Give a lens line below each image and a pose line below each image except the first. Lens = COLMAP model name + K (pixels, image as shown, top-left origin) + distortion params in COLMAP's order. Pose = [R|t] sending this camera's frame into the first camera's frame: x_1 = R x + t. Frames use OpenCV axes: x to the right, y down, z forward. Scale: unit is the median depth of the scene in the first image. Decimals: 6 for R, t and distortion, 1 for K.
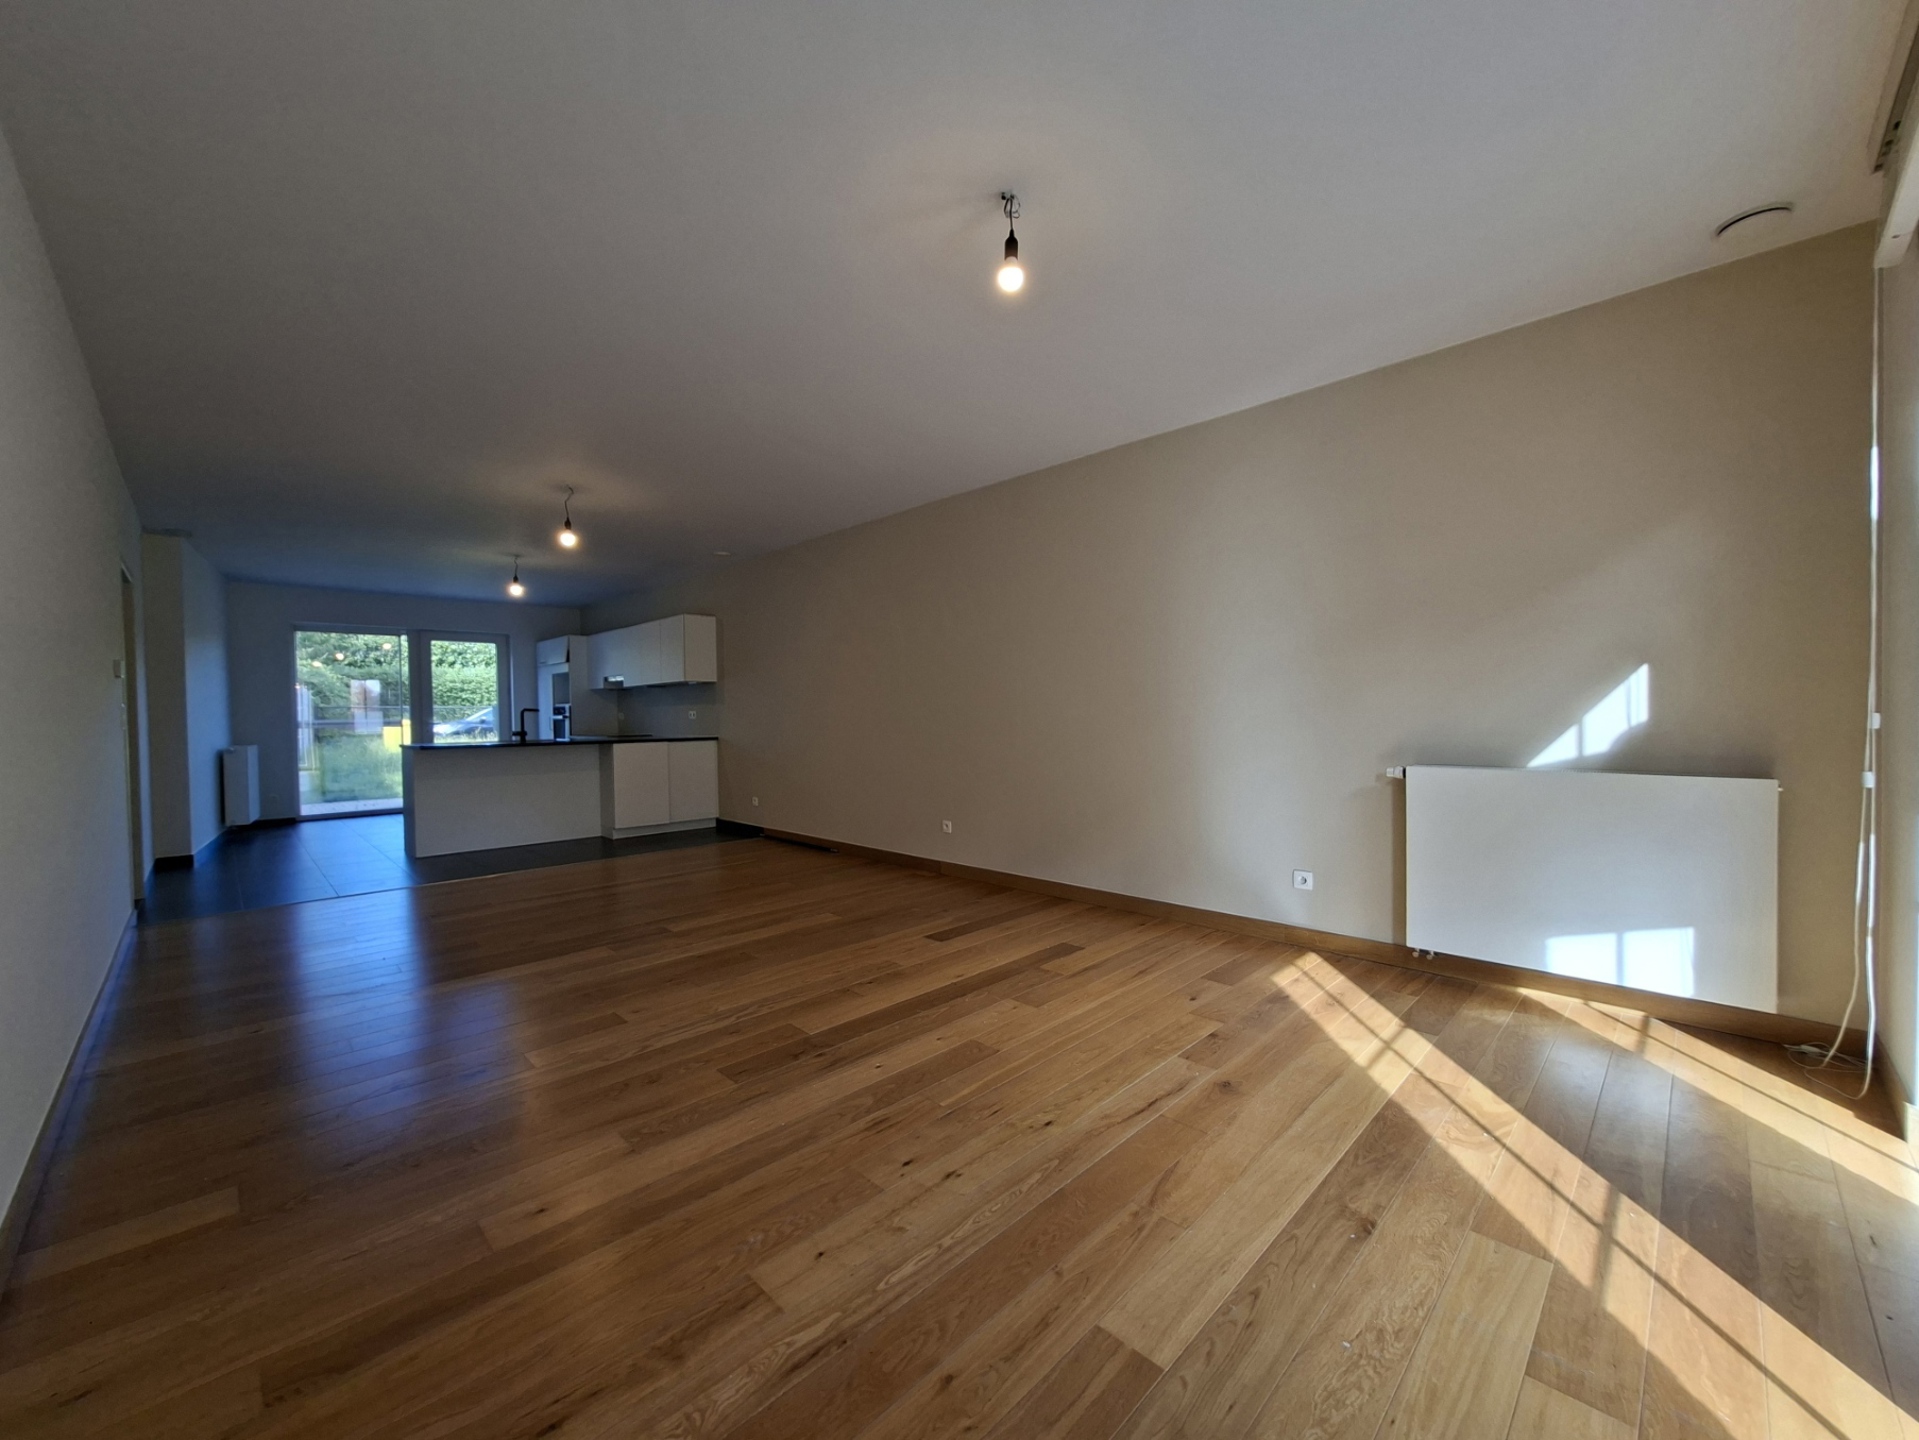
lens RADIAL K [[747.9, 0, 957.3], [0, 747.9, 728.2], [0, 0, 1]] dist [-0.000004, -0.000065]
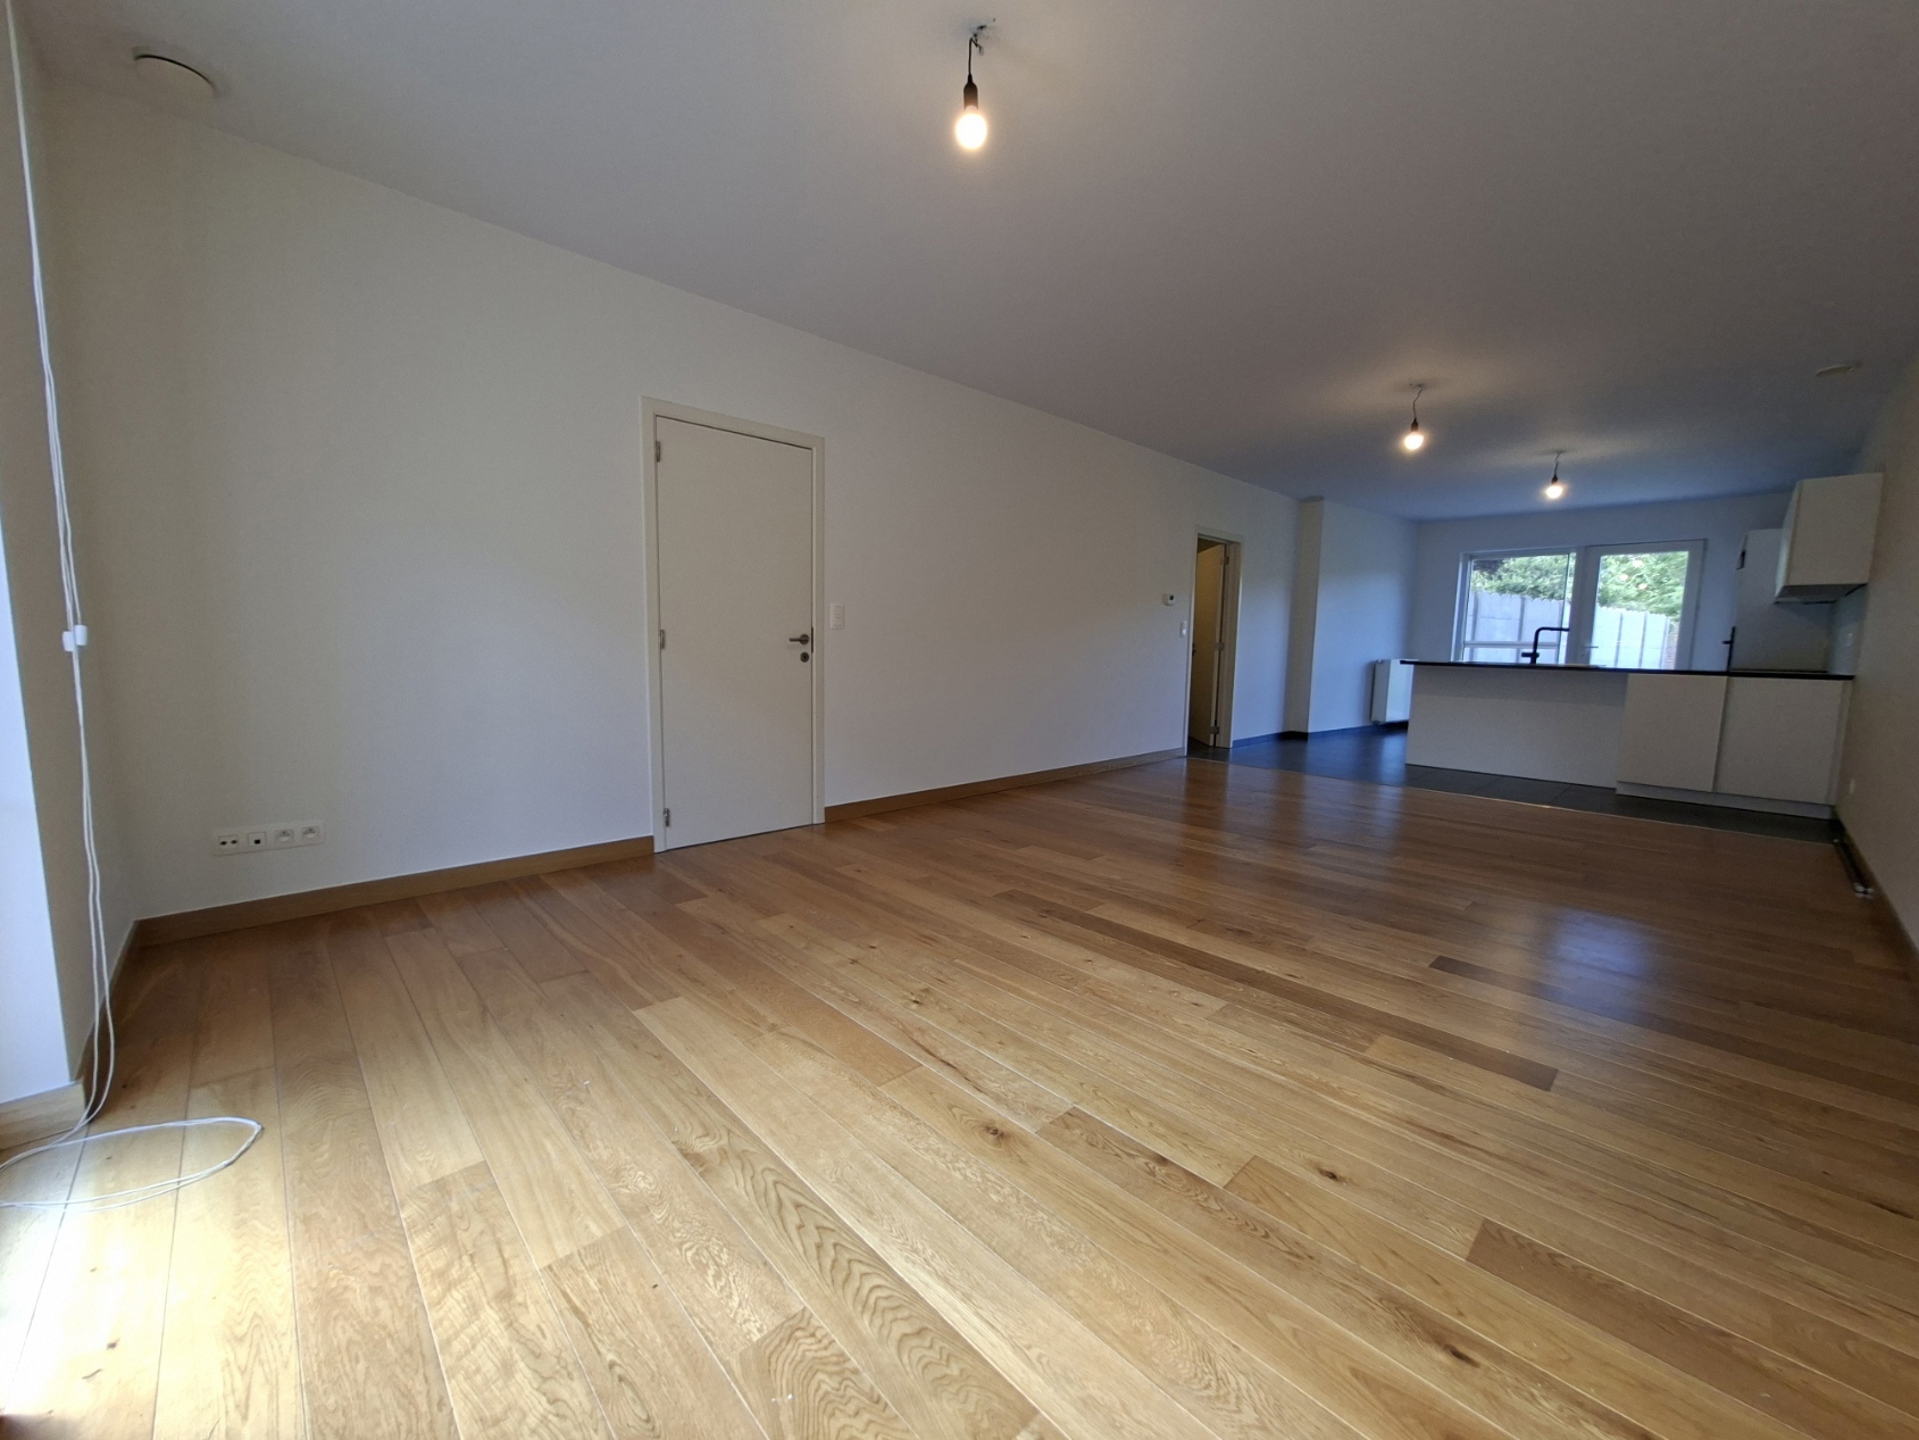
lens RADIAL K [[747.9, 0, 956.5], [0, 747.9, 719.5], [0, 0, 1]] dist [-0.000004, -0.000065]
pose [[-0.025371, 0.112975, -0.993274, 0.789949], [-0.032548, 0.992974, 0.113772, 0.010102], [0.999148, 0.035215, -0.021516, 0.753151]]
